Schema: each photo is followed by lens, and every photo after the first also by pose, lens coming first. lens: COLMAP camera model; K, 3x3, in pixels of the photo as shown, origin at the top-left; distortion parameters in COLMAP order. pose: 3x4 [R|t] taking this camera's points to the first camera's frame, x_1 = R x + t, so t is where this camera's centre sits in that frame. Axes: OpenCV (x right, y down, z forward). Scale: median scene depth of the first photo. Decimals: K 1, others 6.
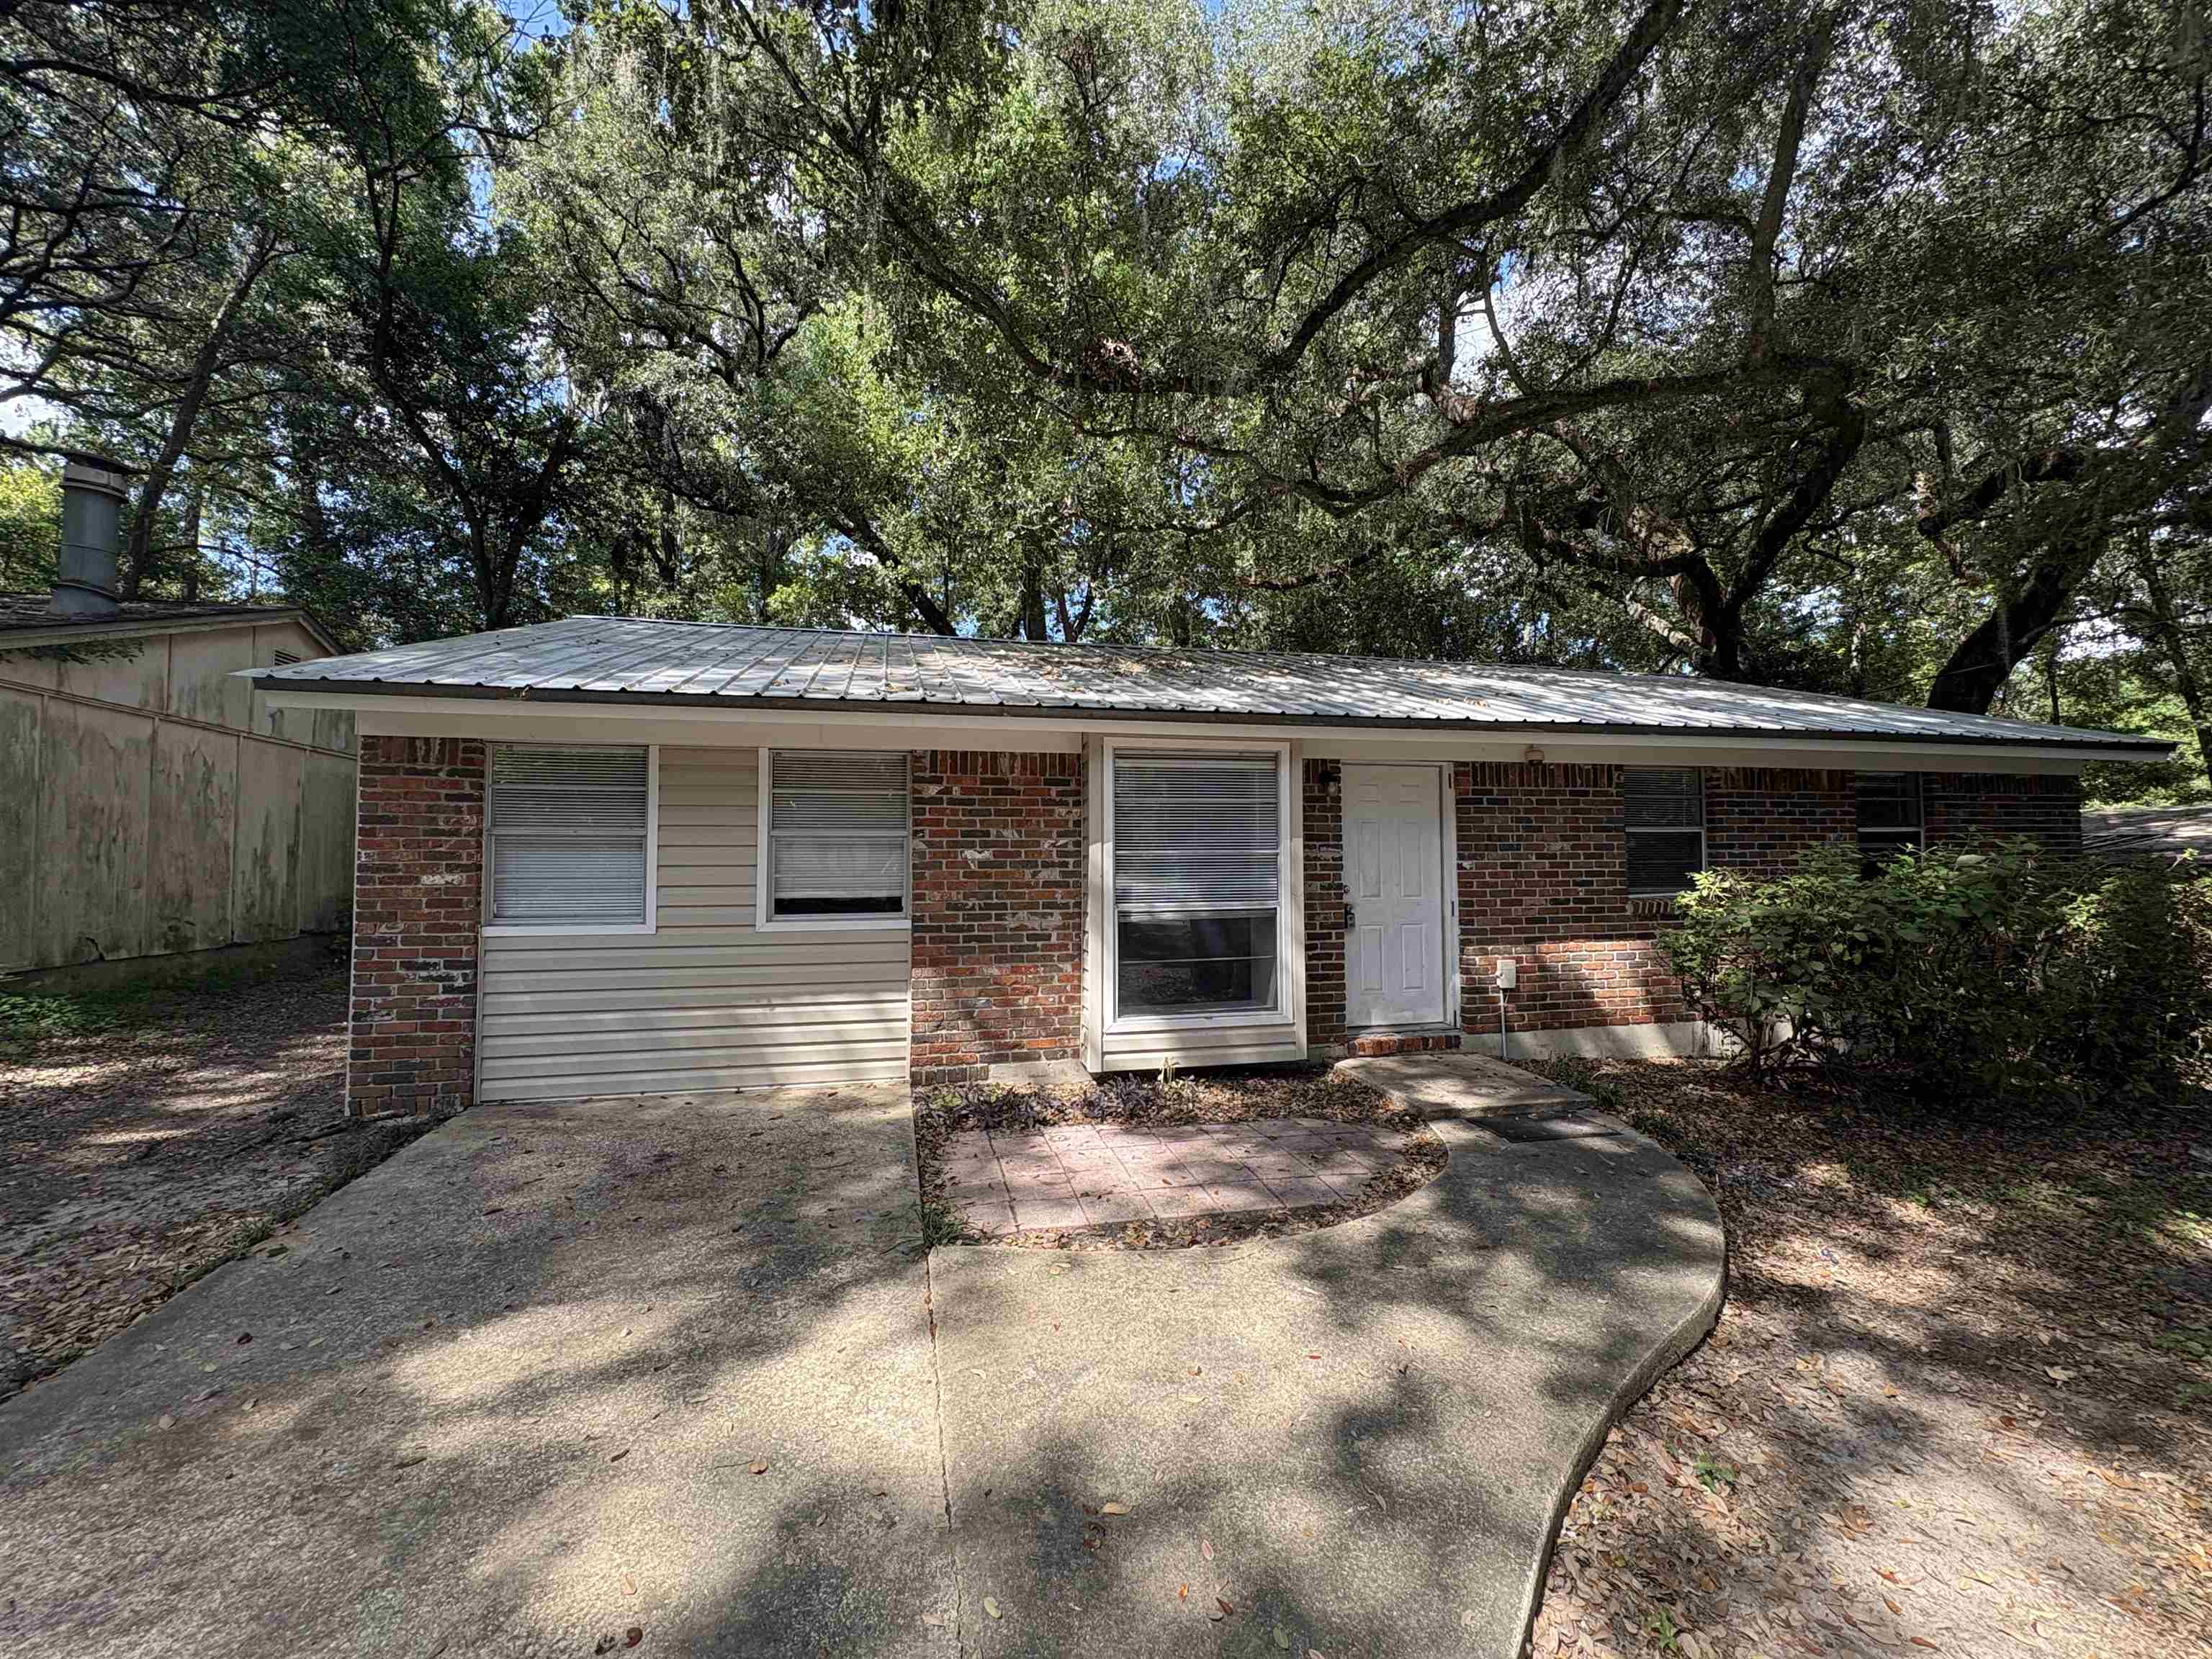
lens RADIAL K [[883.5, 0, 1098.8], [0, 883.5, 825.7], [0, 0, 1]] dist [0.000422, 0.000395]
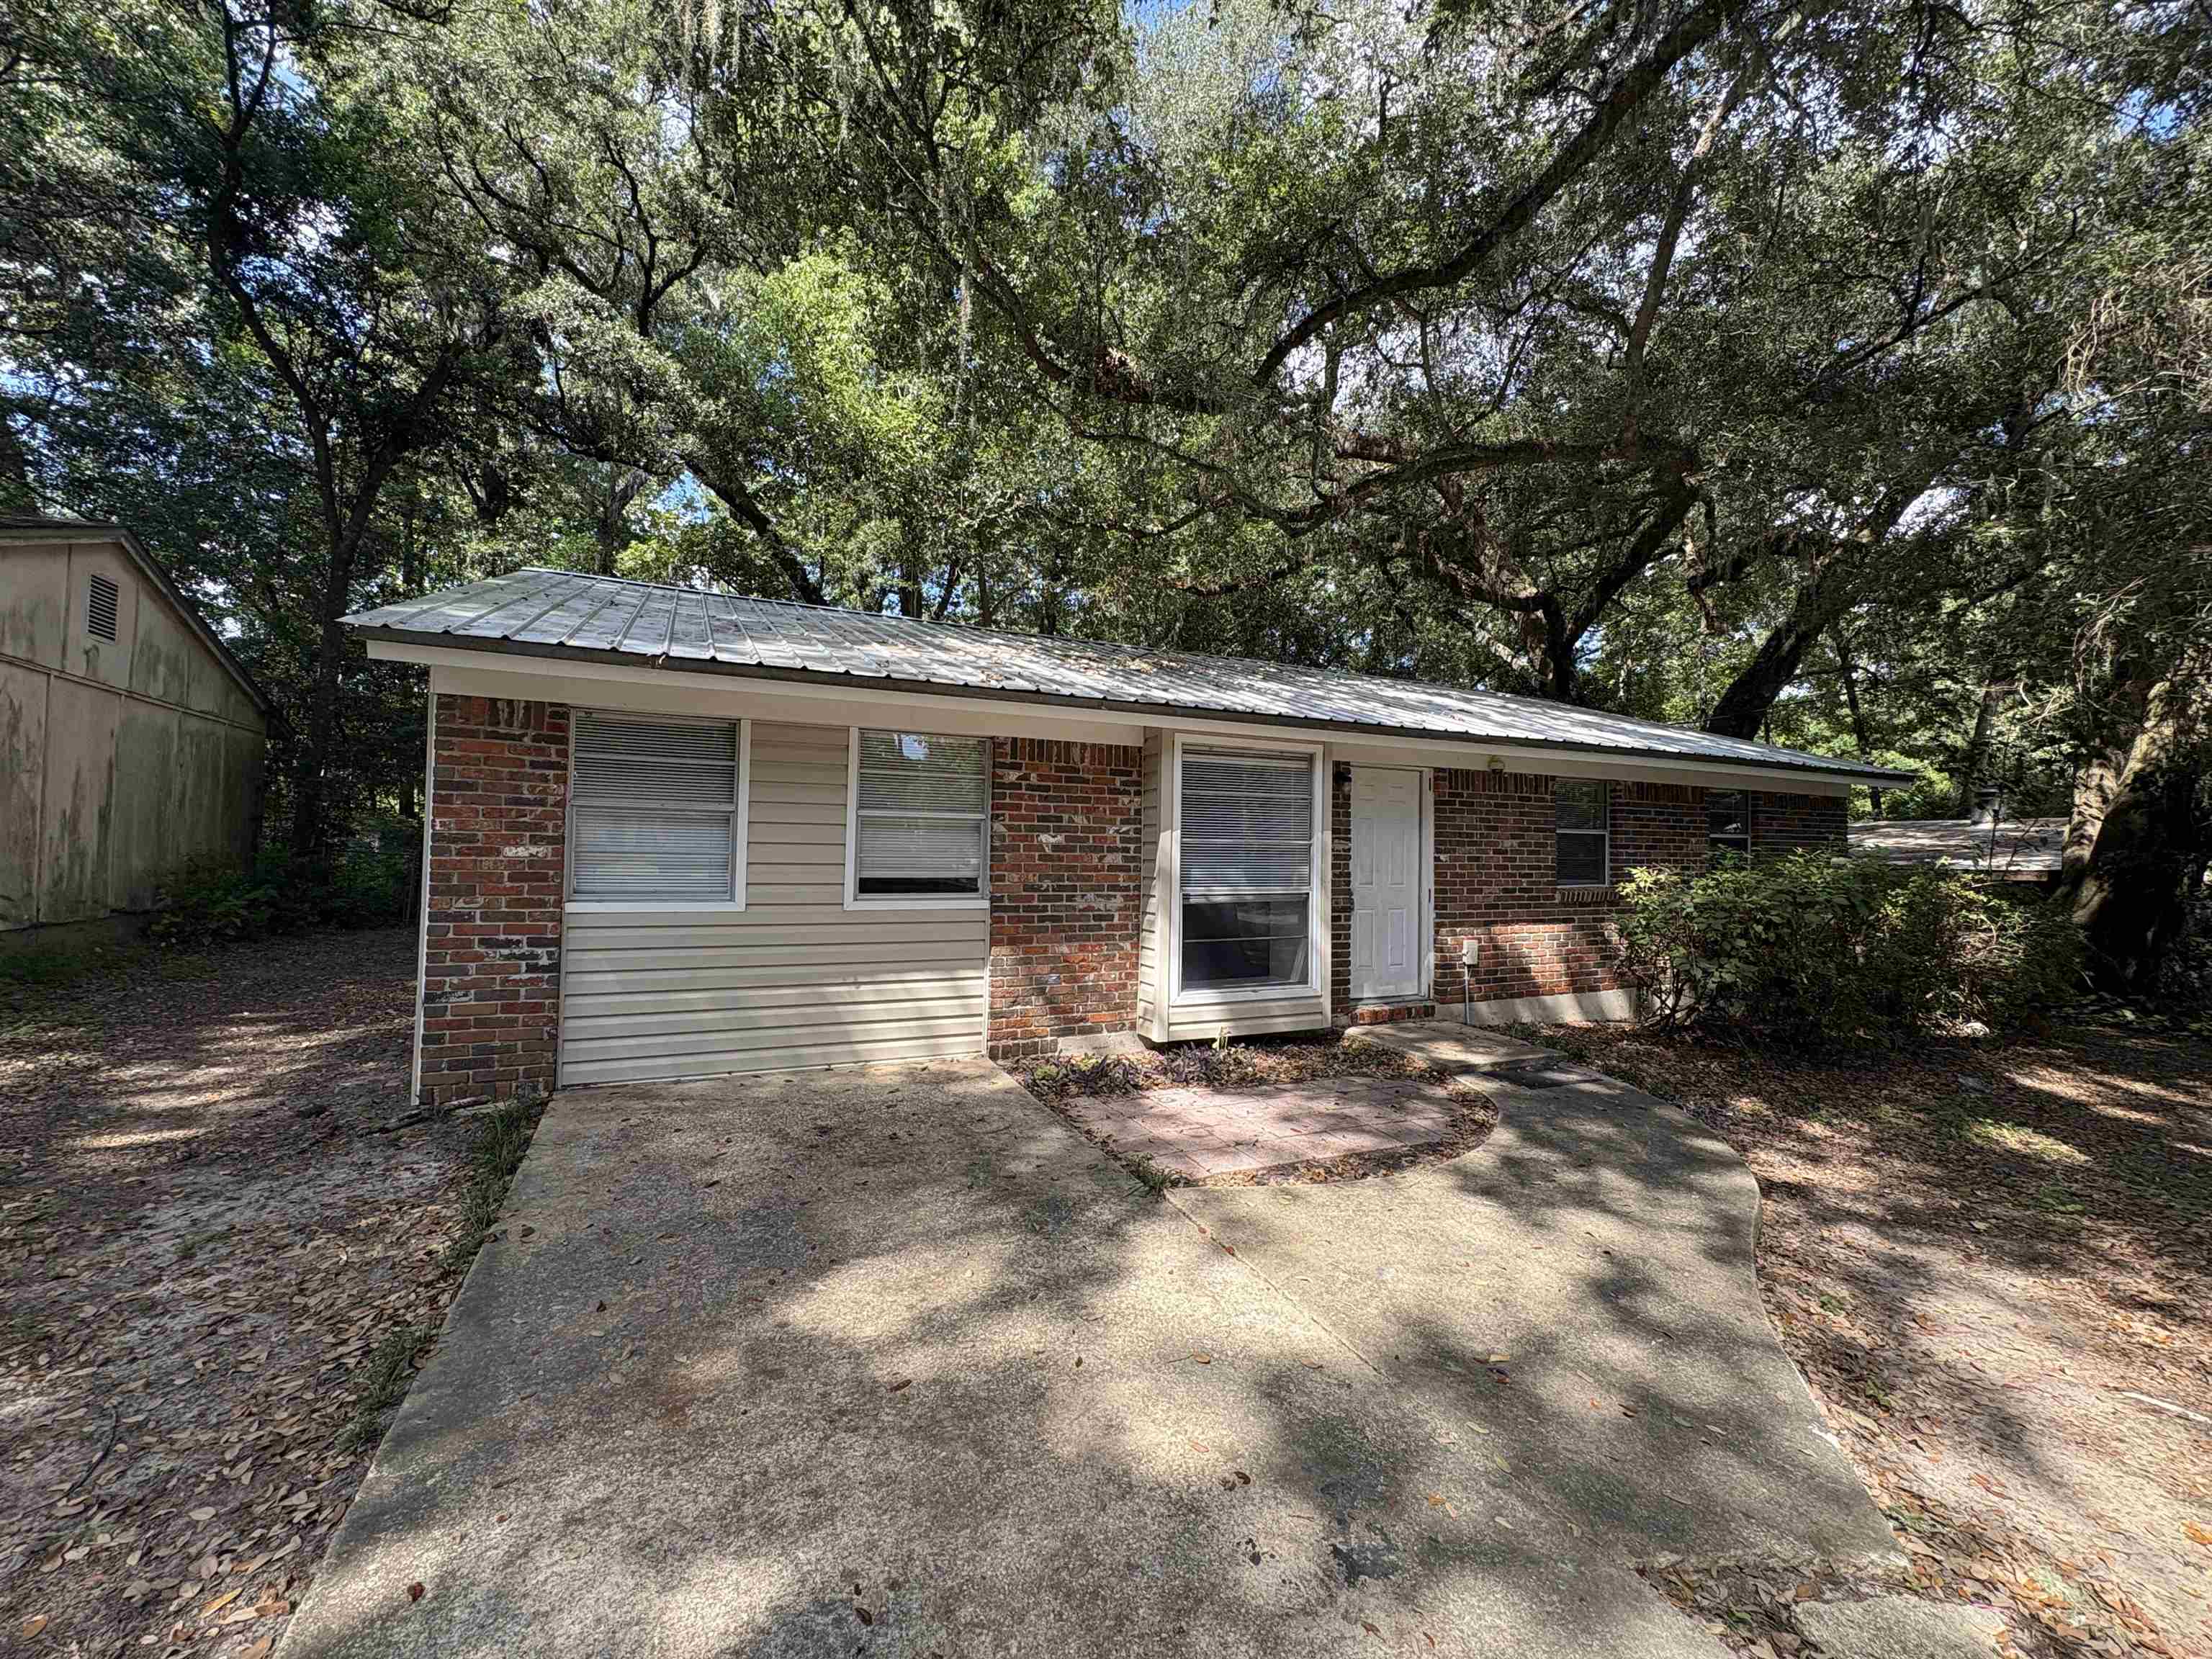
lens RADIAL K [[883.5, 0, 1102.8], [0, 883.5, 825.6], [0, 0, 1]] dist [0.000422, 0.000395]
pose [[0.977933, 0.027122, 0.207149, -0.299410], [-0.029828, 0.999505, 0.009952, 0.004959], [-0.206777, -0.015911, 0.978259, -0.040604]]
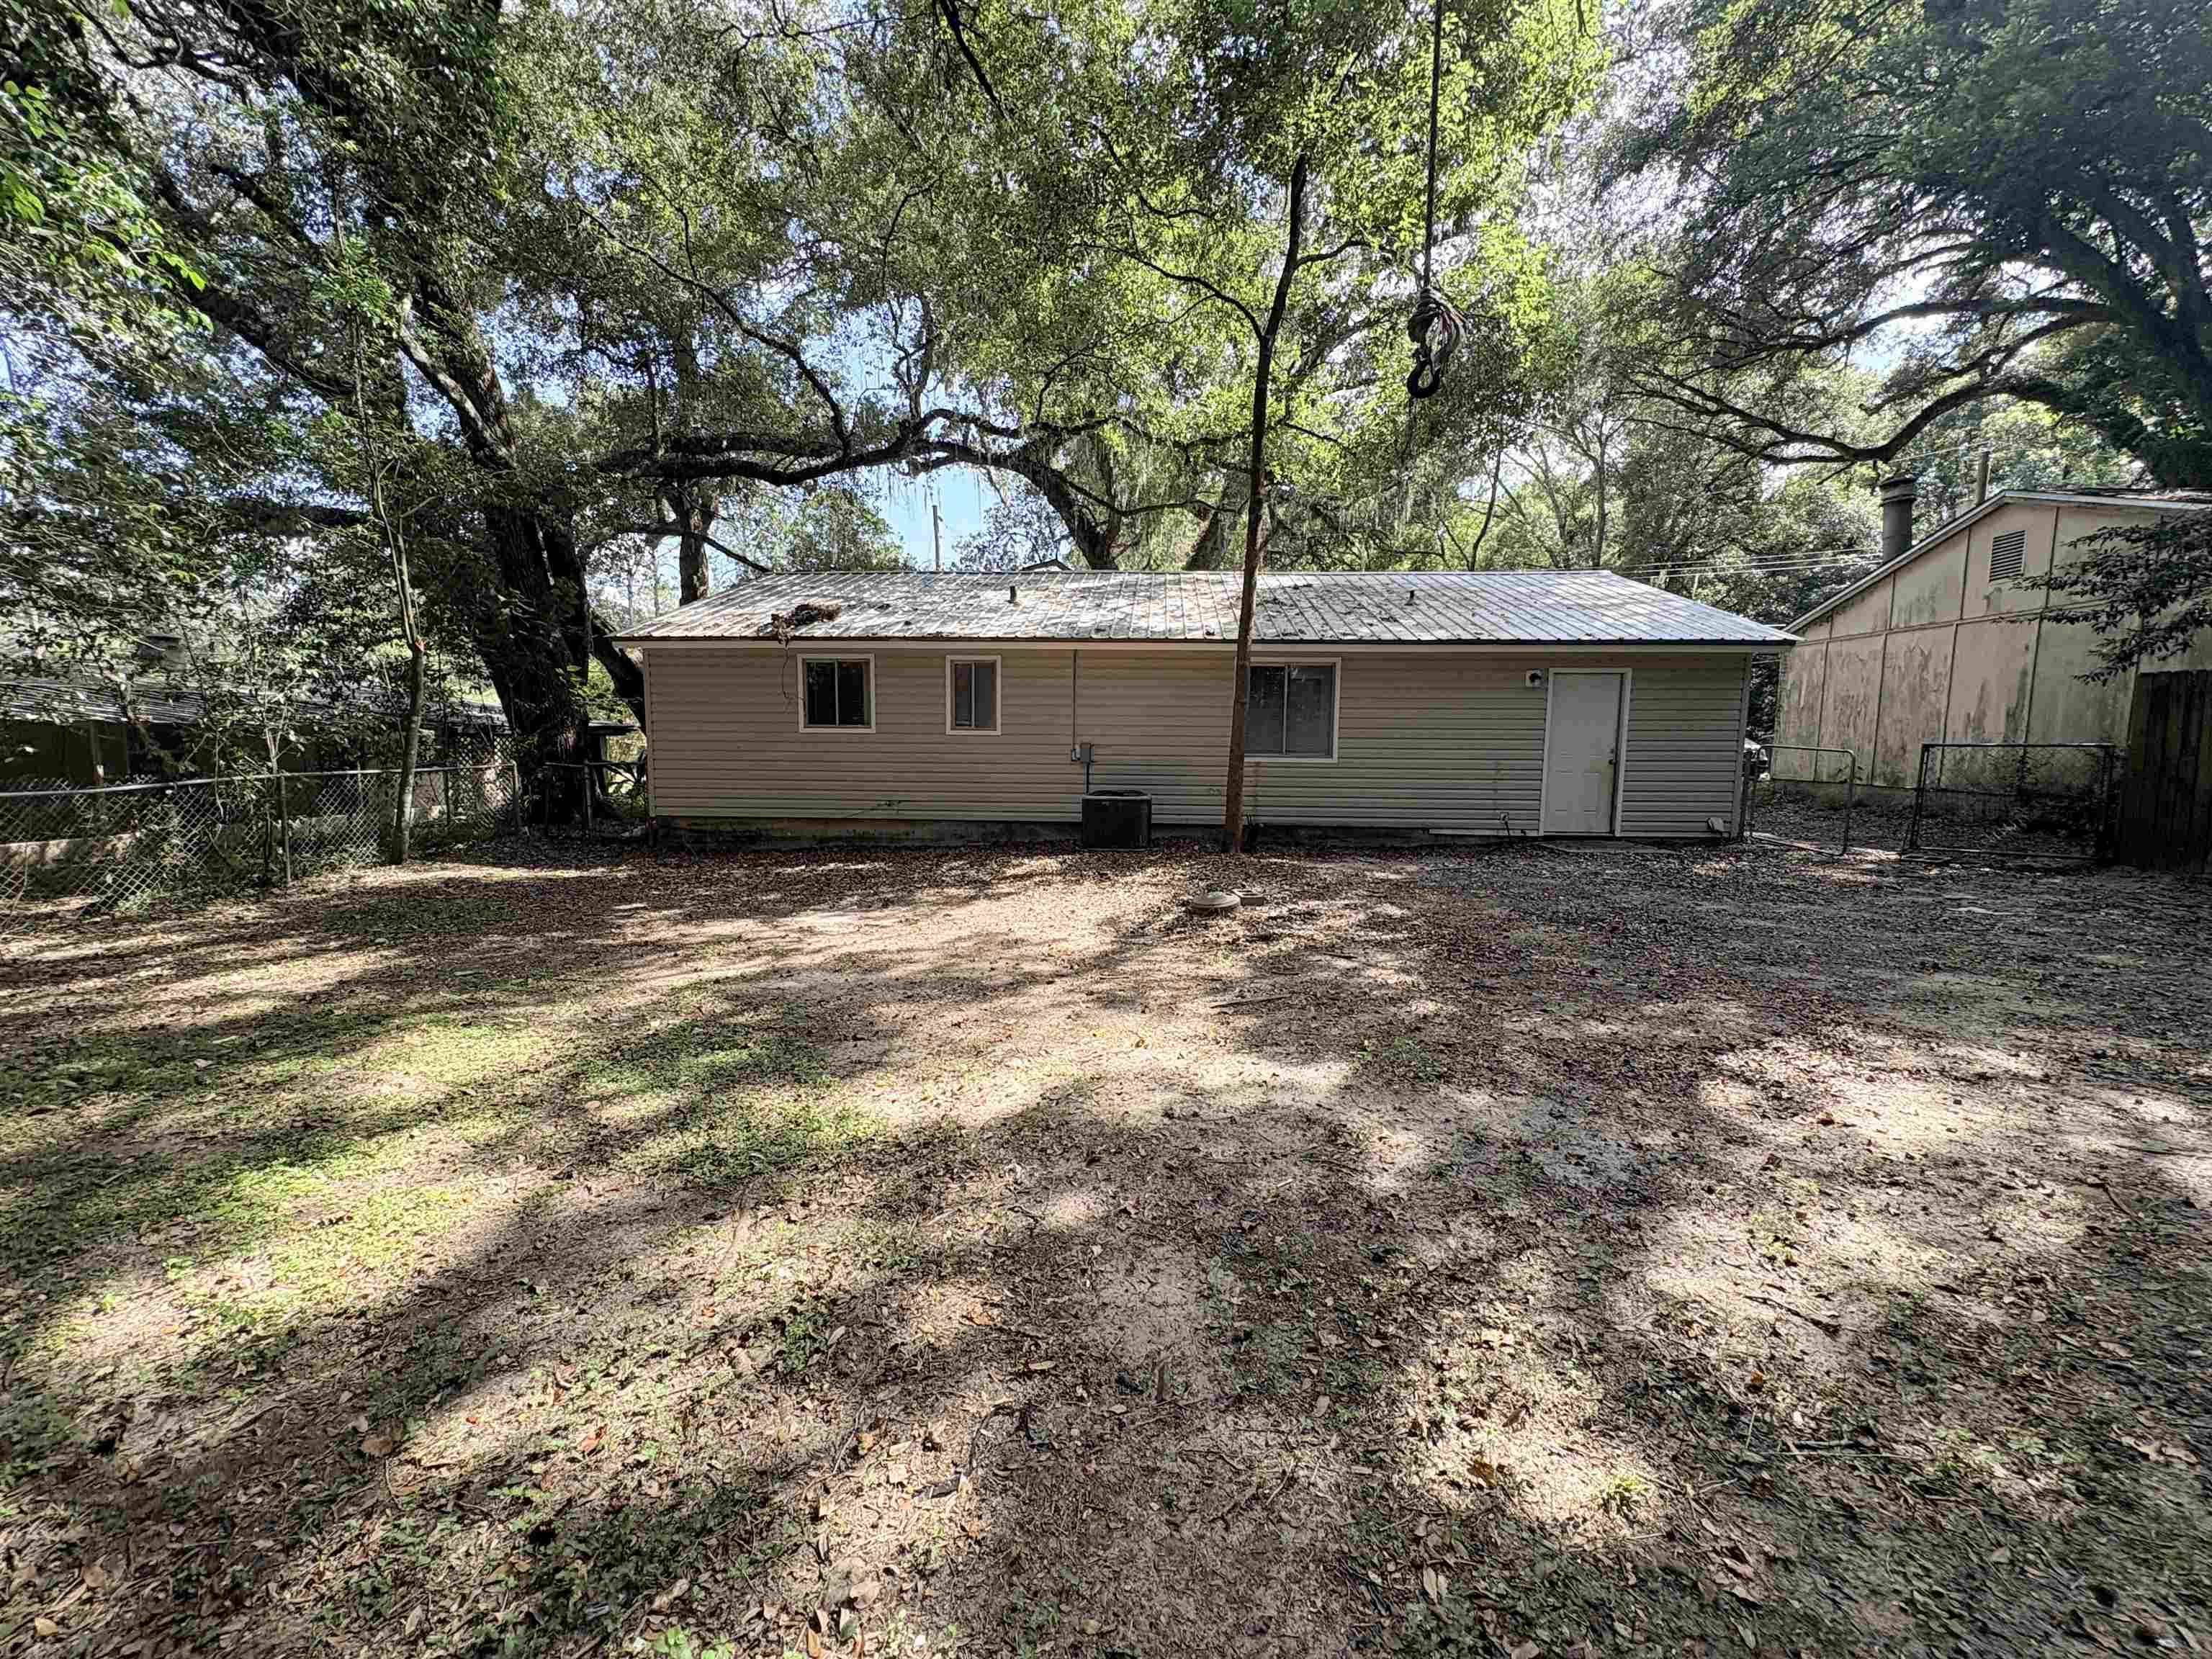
lens RADIAL K [[883.5, 0, 1103.0], [0, 883.5, 830.5], [0, 0, 1]] dist [0.000422, 0.000395]
pose [[-0.961419, -0.031870, 0.273234, -0.272389], [-0.016595, 0.998177, 0.058035, 0.244576], [-0.274586, 0.051261, -0.960195, 4.504374]]
